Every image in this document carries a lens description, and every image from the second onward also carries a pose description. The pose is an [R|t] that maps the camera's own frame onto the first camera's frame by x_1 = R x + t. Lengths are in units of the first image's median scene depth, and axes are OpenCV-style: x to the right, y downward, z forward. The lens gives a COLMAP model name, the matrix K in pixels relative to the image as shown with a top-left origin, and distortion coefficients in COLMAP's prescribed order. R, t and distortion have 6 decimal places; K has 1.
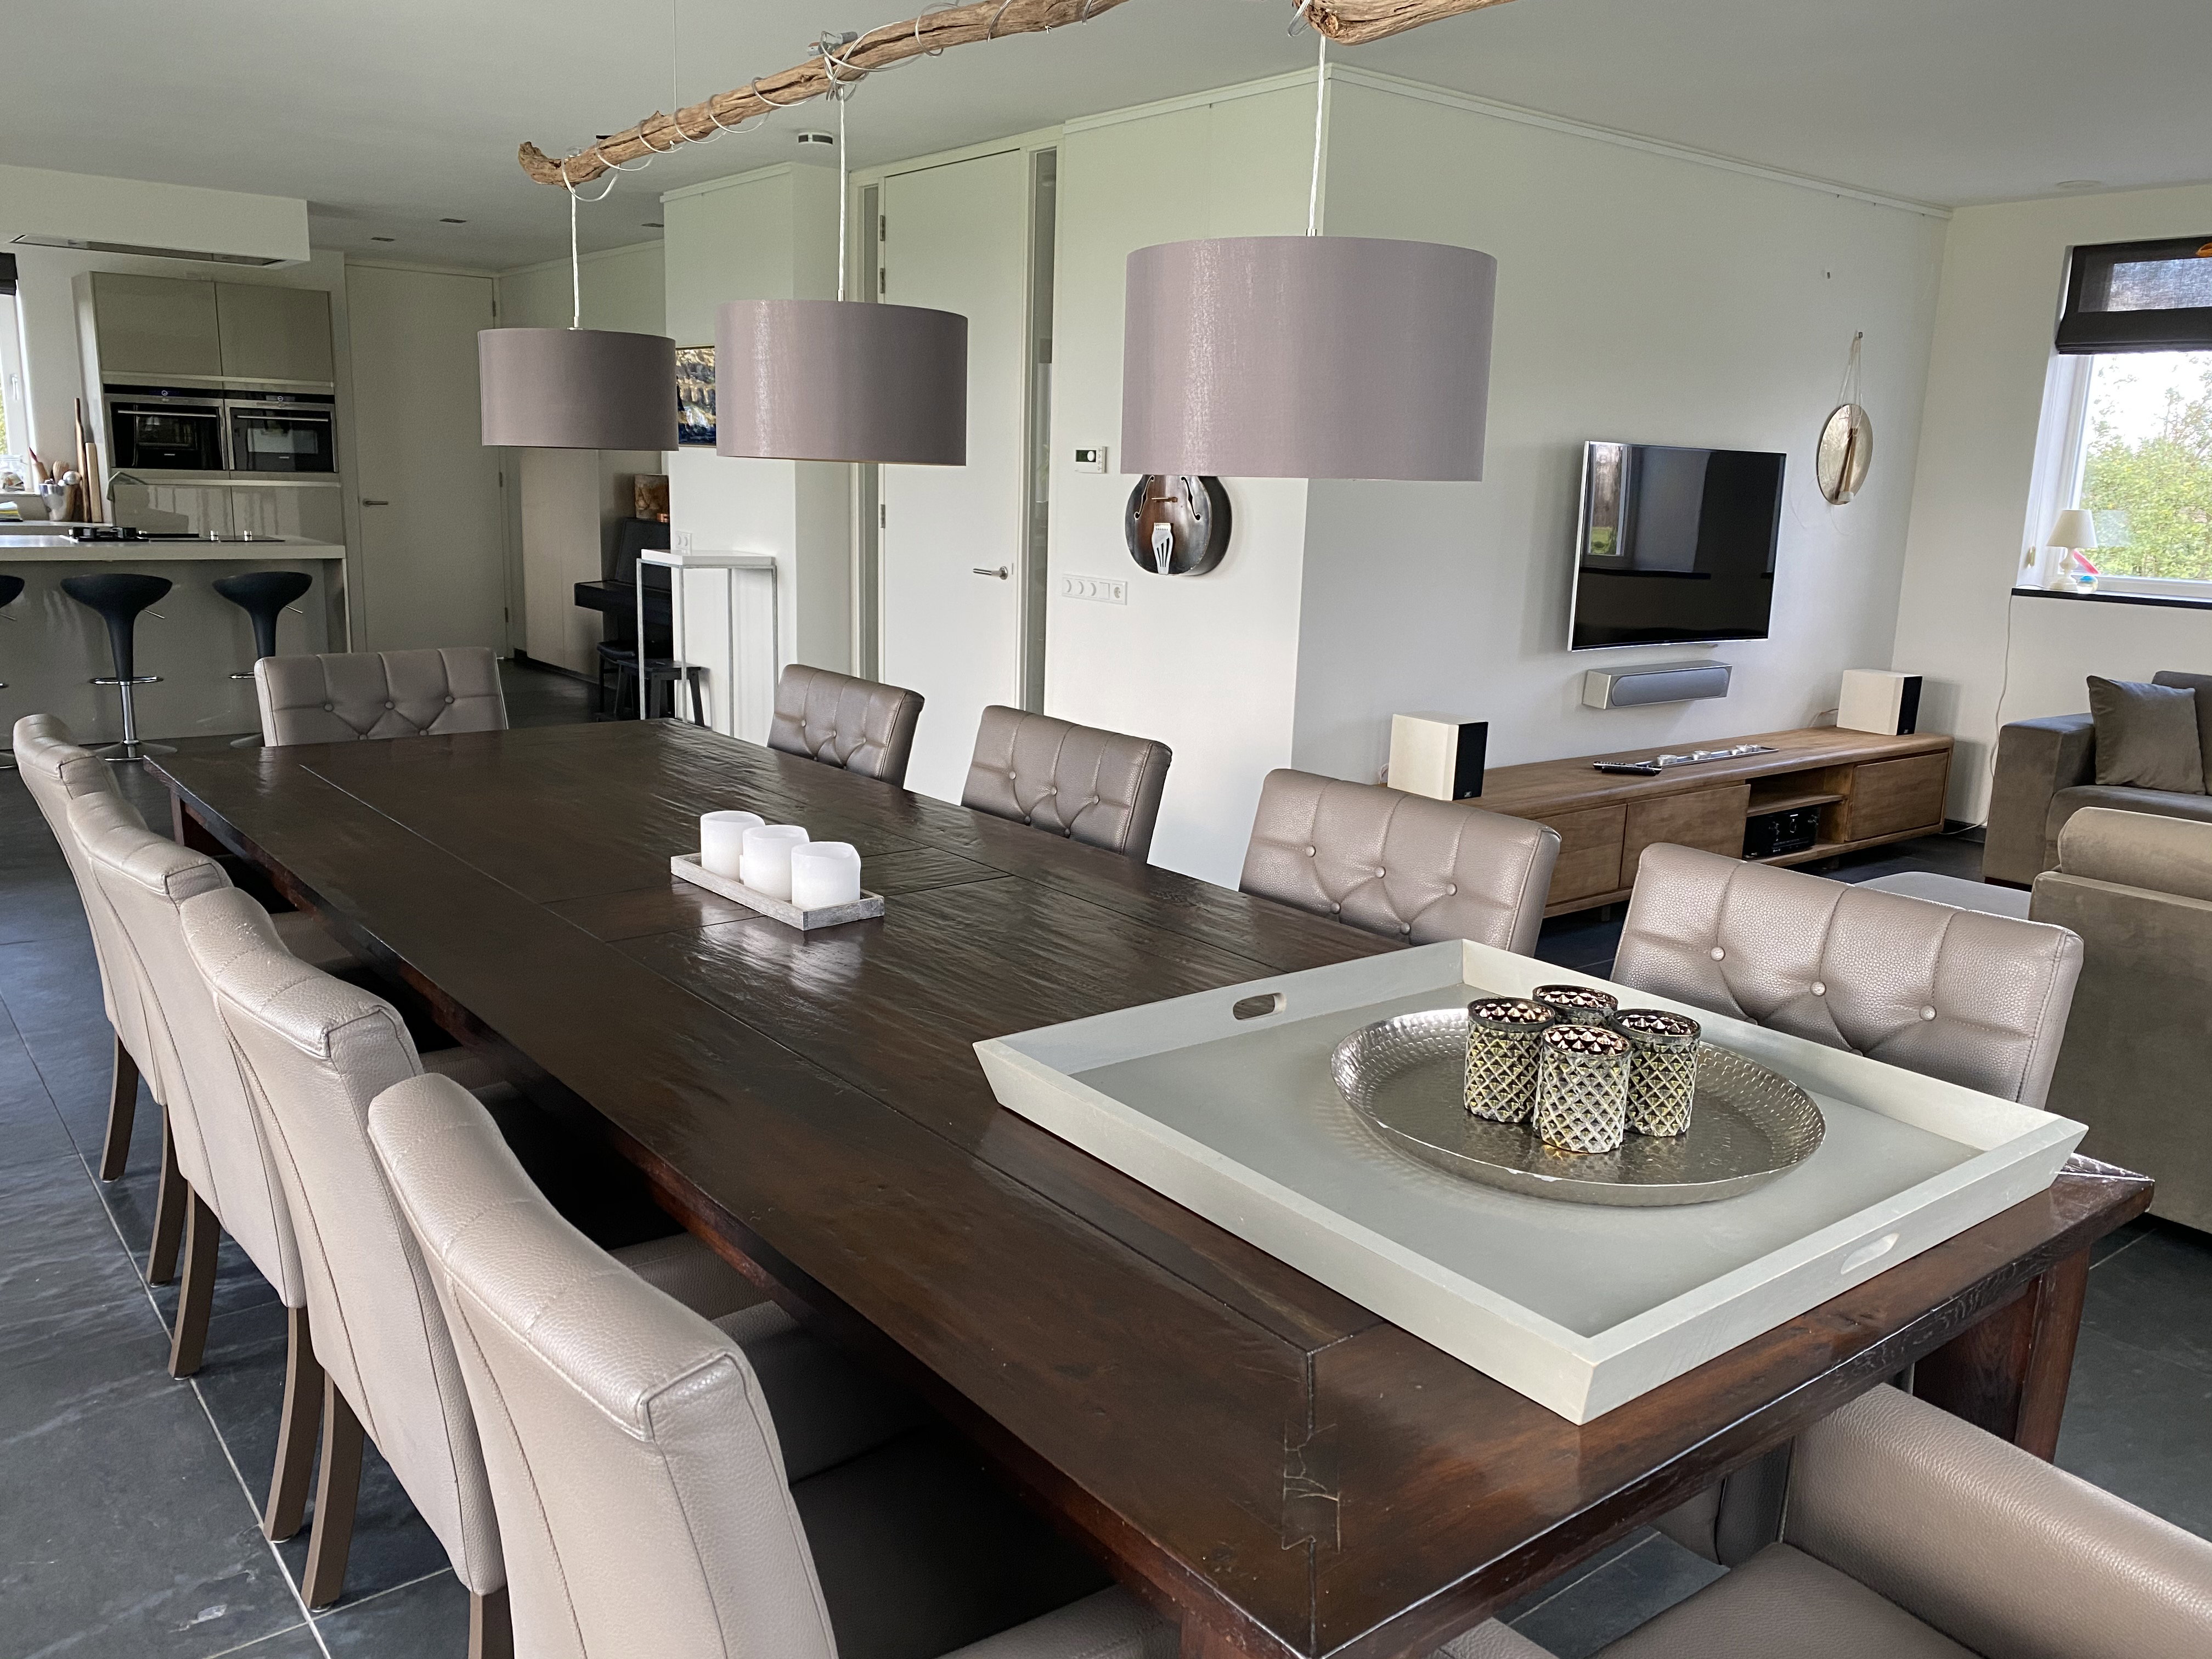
lens RADIAL K [[1688.4, 0, 1100.2], [0, 1688.4, 814.6], [0, 0, 1]] dist [0.029810, -0.027374]
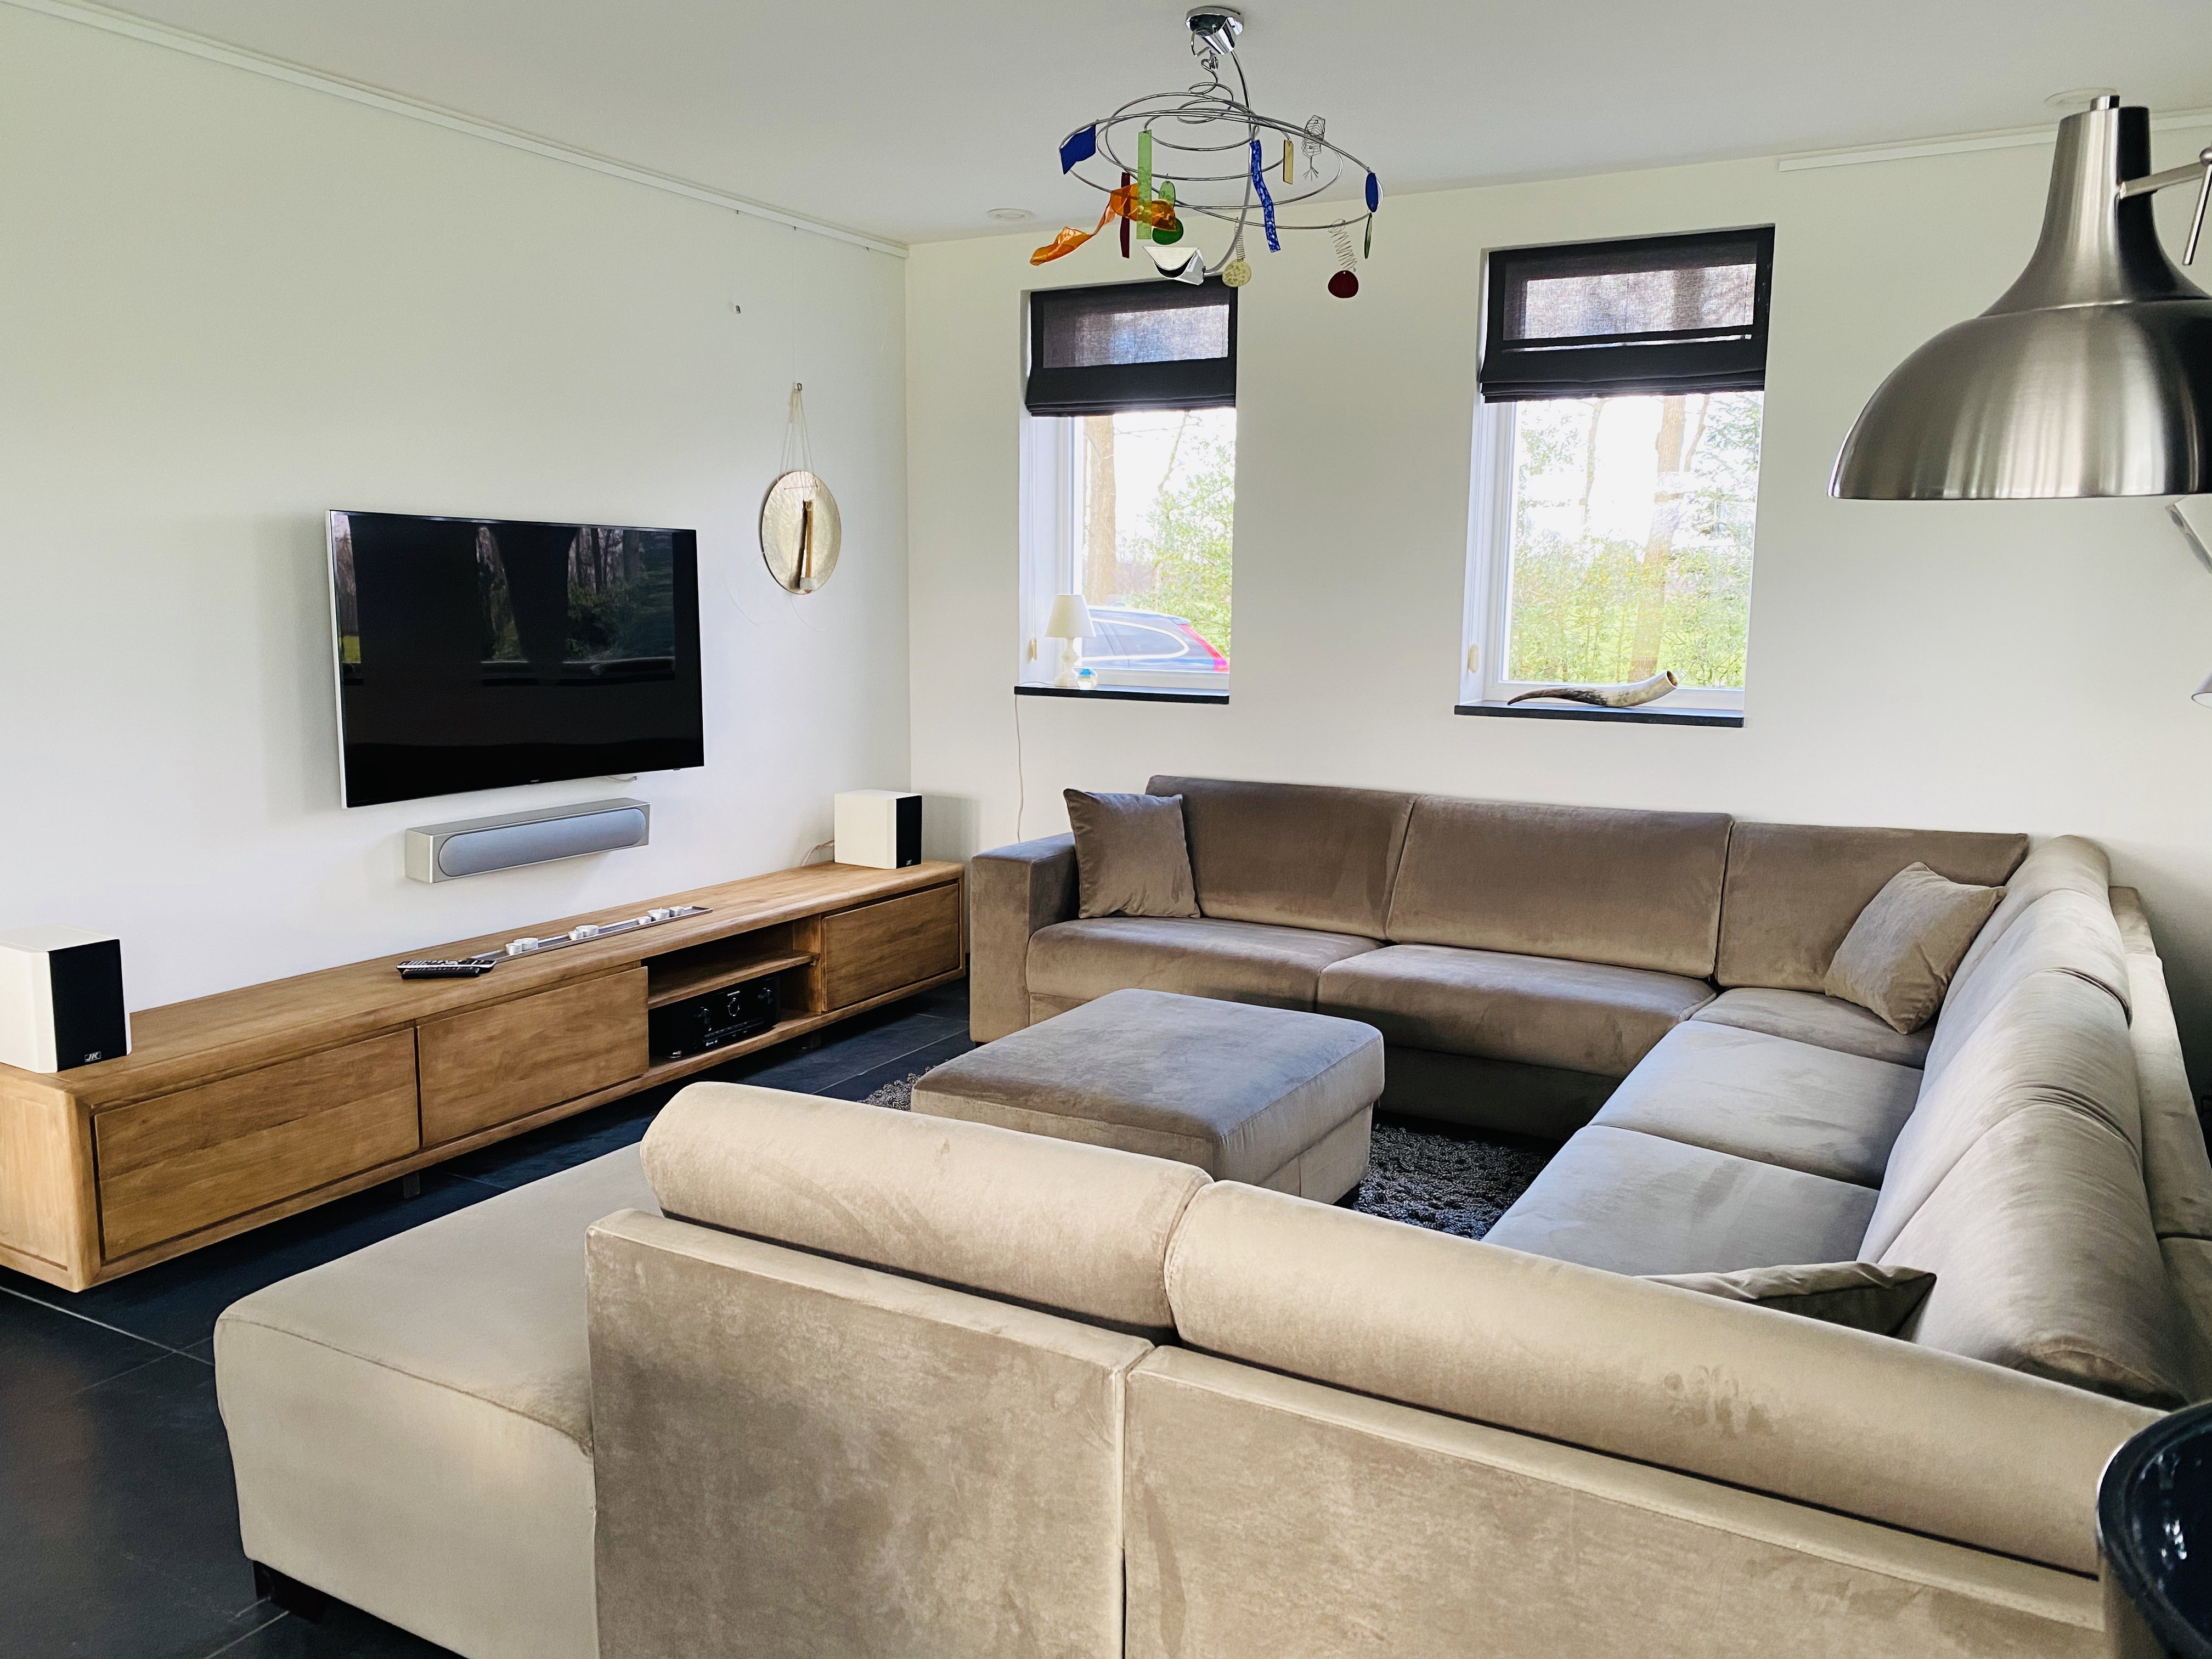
lens RADIAL K [[1688.4, 0, 1118.8], [0, 1688.4, 843.9], [0, 0, 1]] dist [0.029810, -0.027374]
pose [[0.918709, -0.080936, 0.386552, 0.275308], [0.095859, 0.995205, -0.019449, -0.035262], [-0.383125, 0.054922, 0.922062, 0.216205]]
